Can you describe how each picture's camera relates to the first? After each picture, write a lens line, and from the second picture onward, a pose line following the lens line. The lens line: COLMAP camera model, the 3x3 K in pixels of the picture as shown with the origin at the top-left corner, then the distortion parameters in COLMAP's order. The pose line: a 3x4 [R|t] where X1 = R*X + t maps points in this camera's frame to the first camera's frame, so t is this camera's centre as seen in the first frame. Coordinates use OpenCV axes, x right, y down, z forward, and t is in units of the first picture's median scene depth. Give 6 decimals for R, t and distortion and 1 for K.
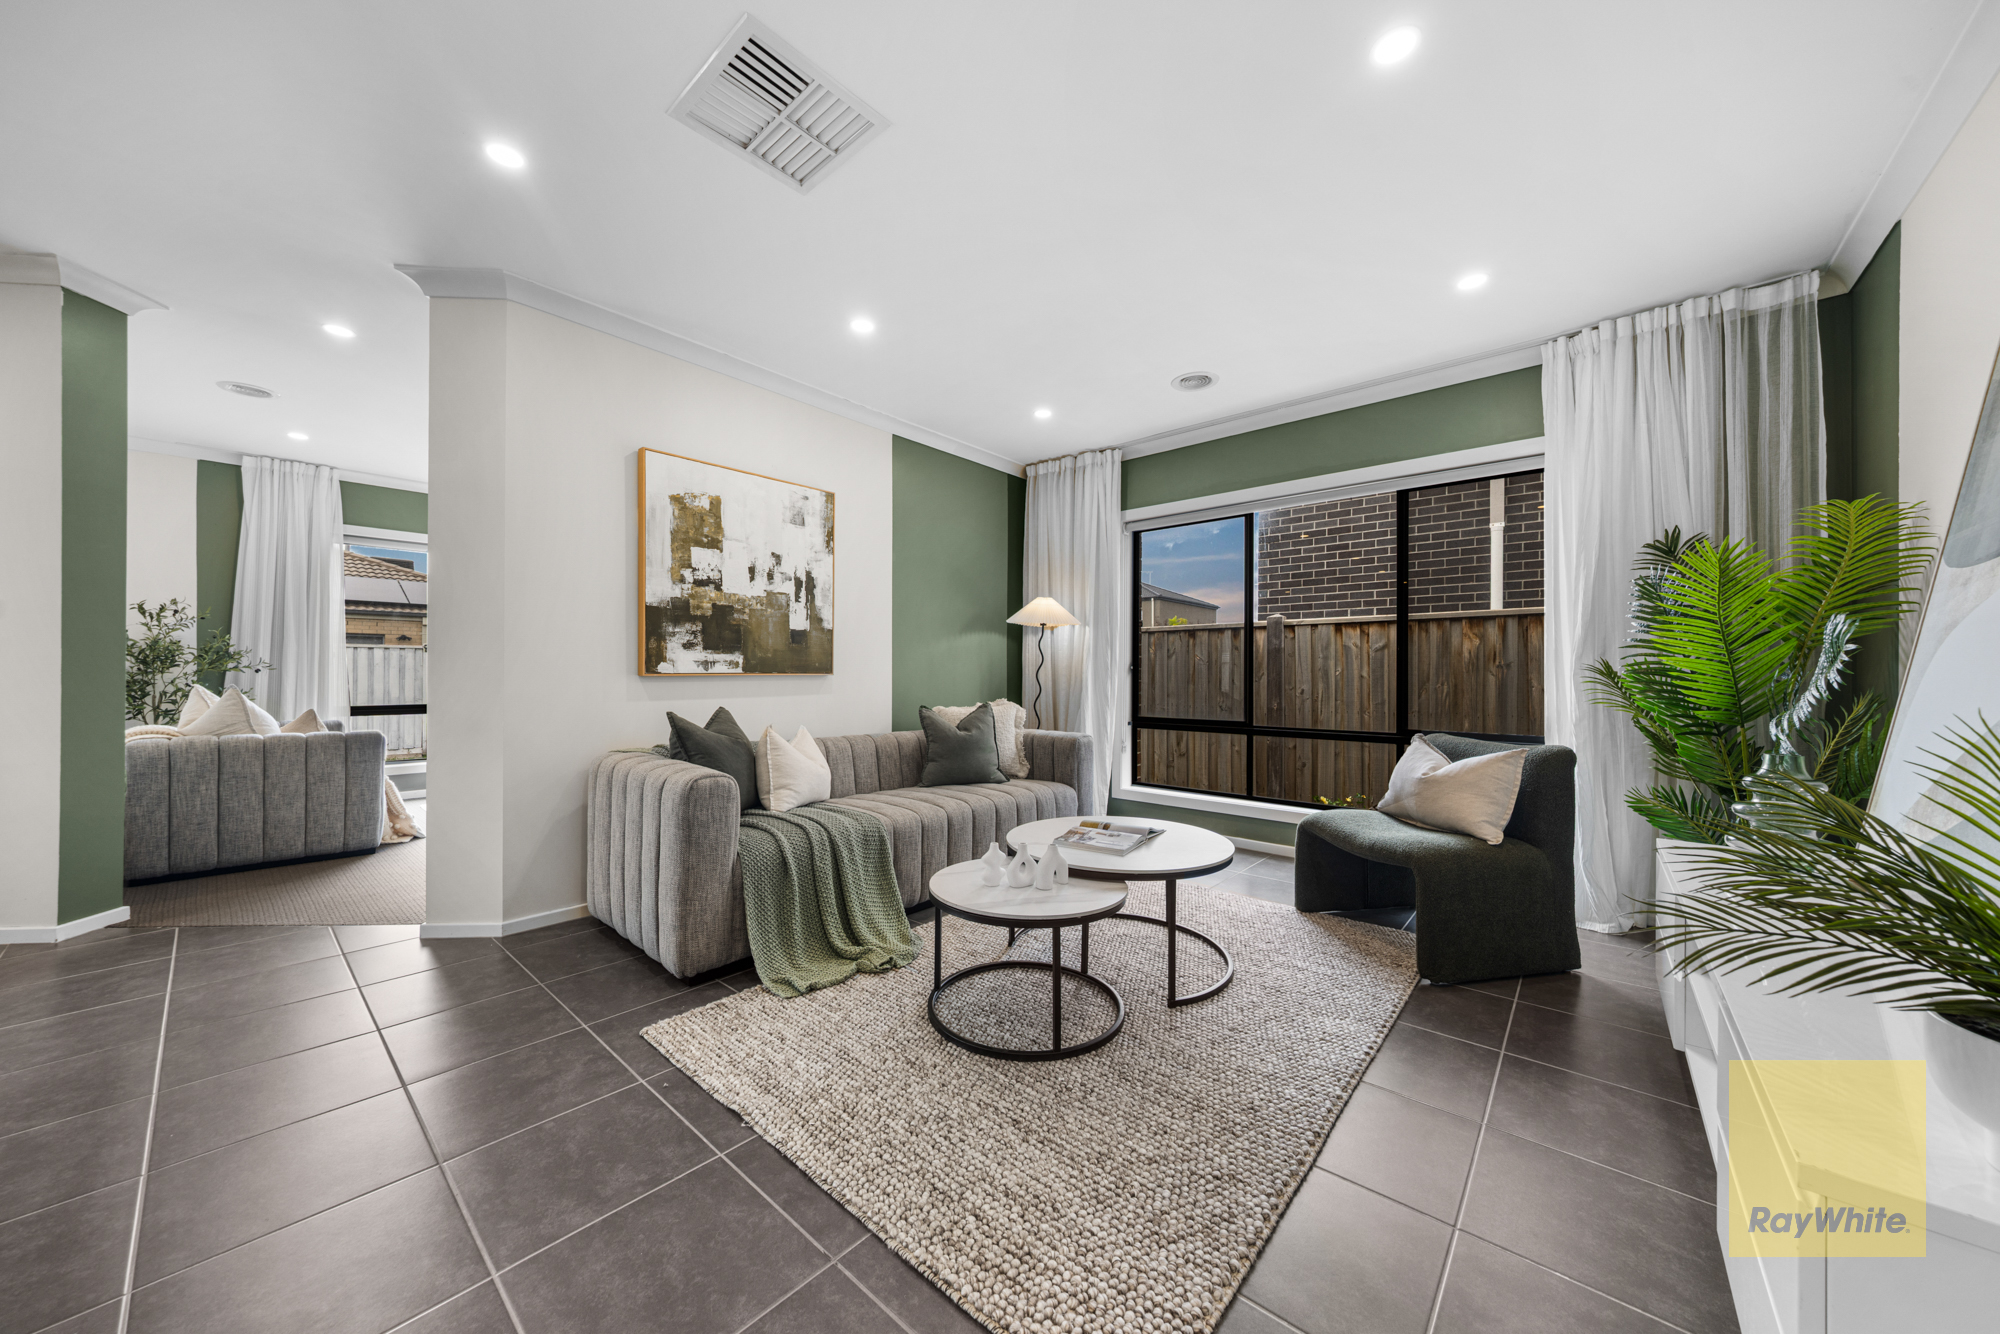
lens RADIAL K [[697.8, 0, 1006.6], [0, 697.8, 663.1], [0, 0, 1]] dist [0.004245, -0.002092]
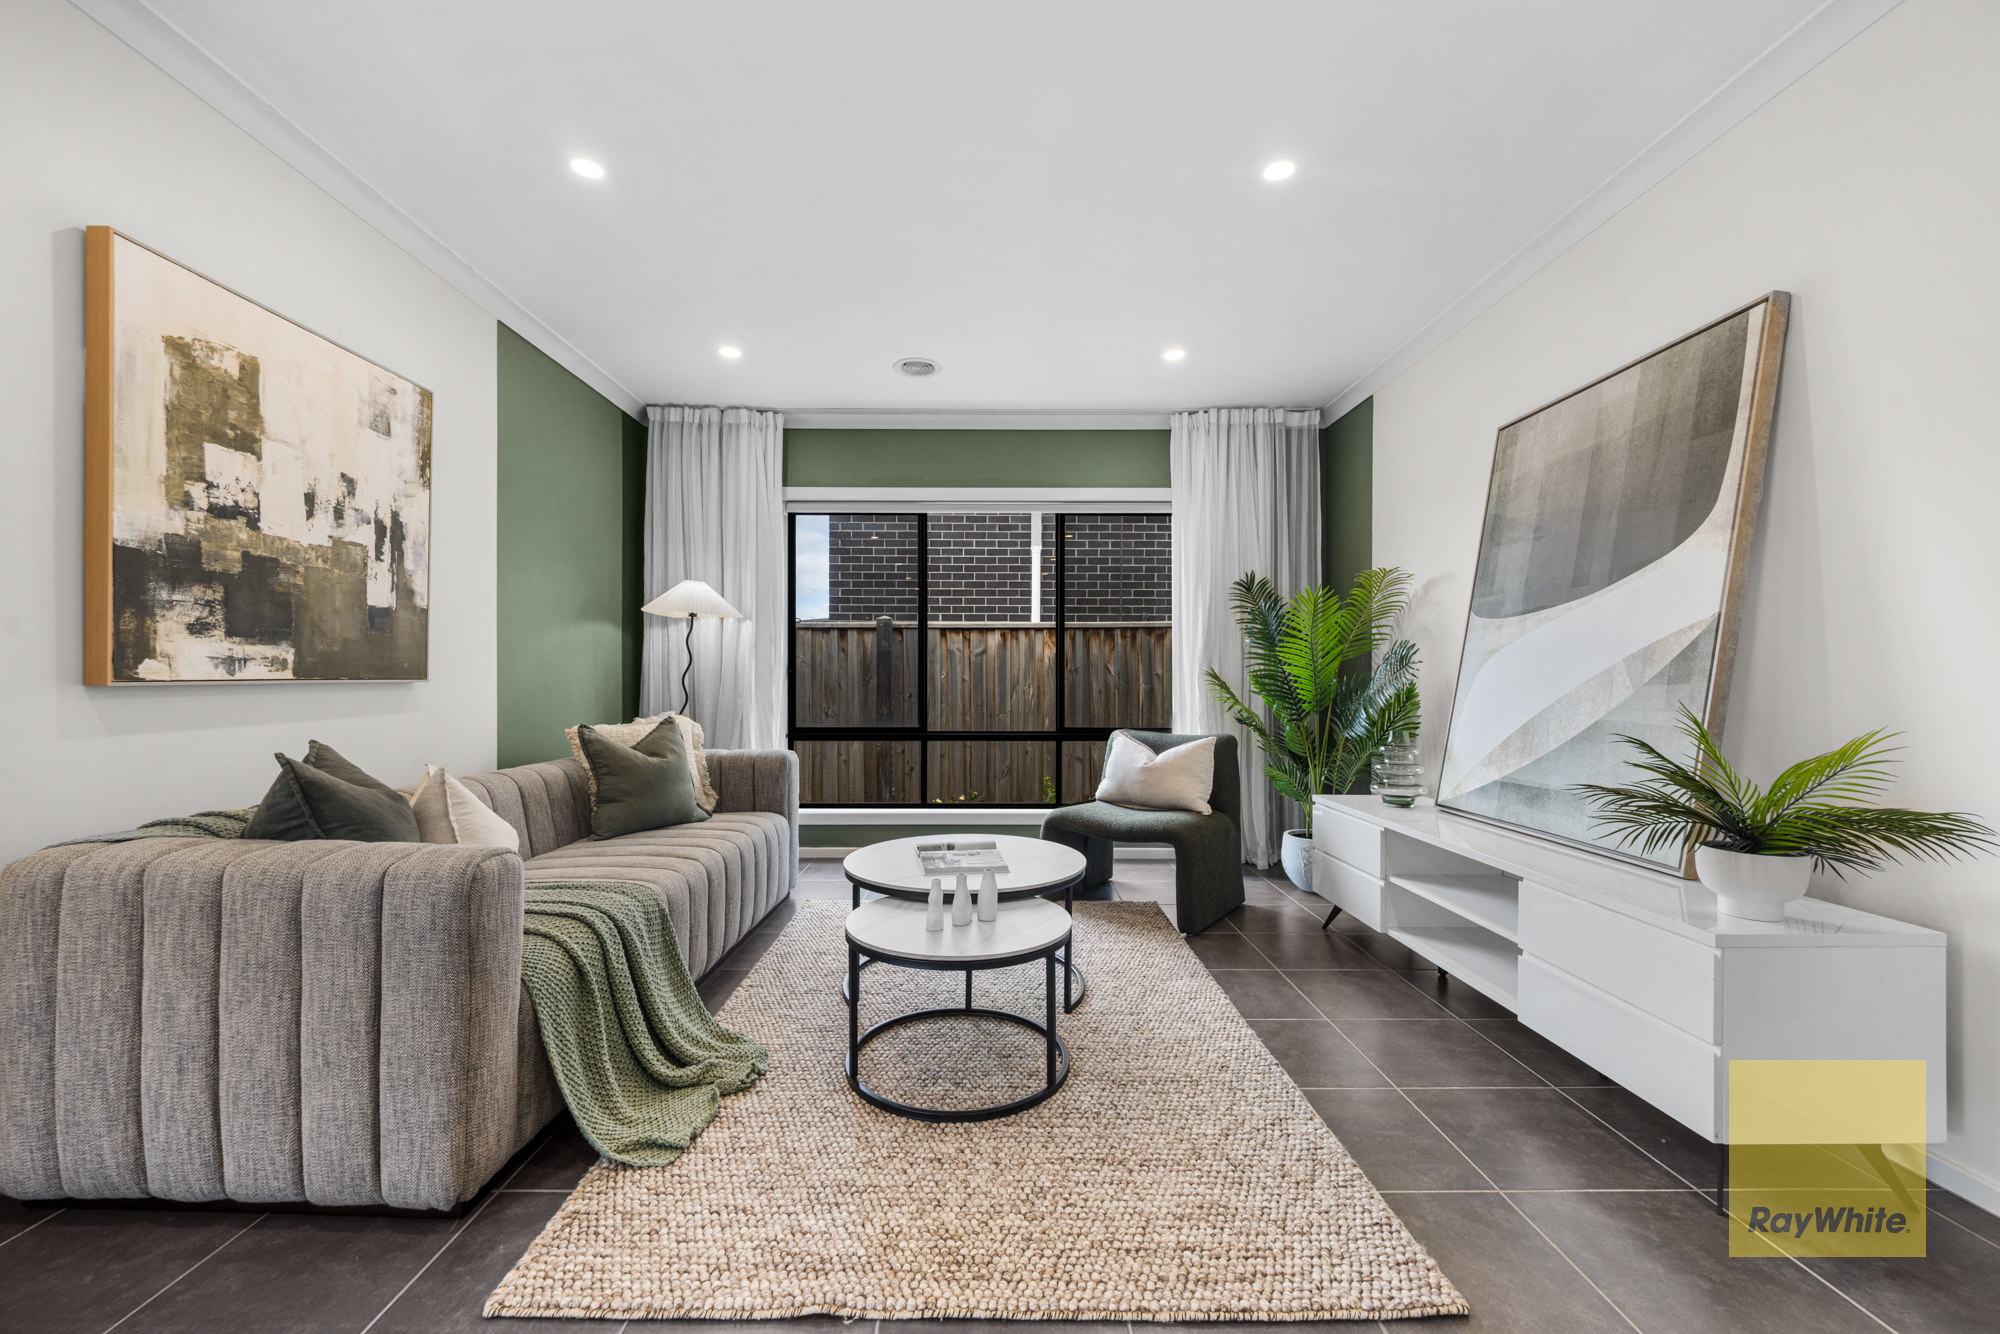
lens RADIAL K [[779.9, 0, 1003.2], [0, 779.9, 673.8], [0, 0, 1]] dist [-0.006863, -0.002099]
pose [[0.748686, 0.001881, 0.662923, -0.368478], [-0.009883, 0.999917, 0.008324, -0.001068], [-0.662852, -0.012784, 0.748642, 0.150532]]
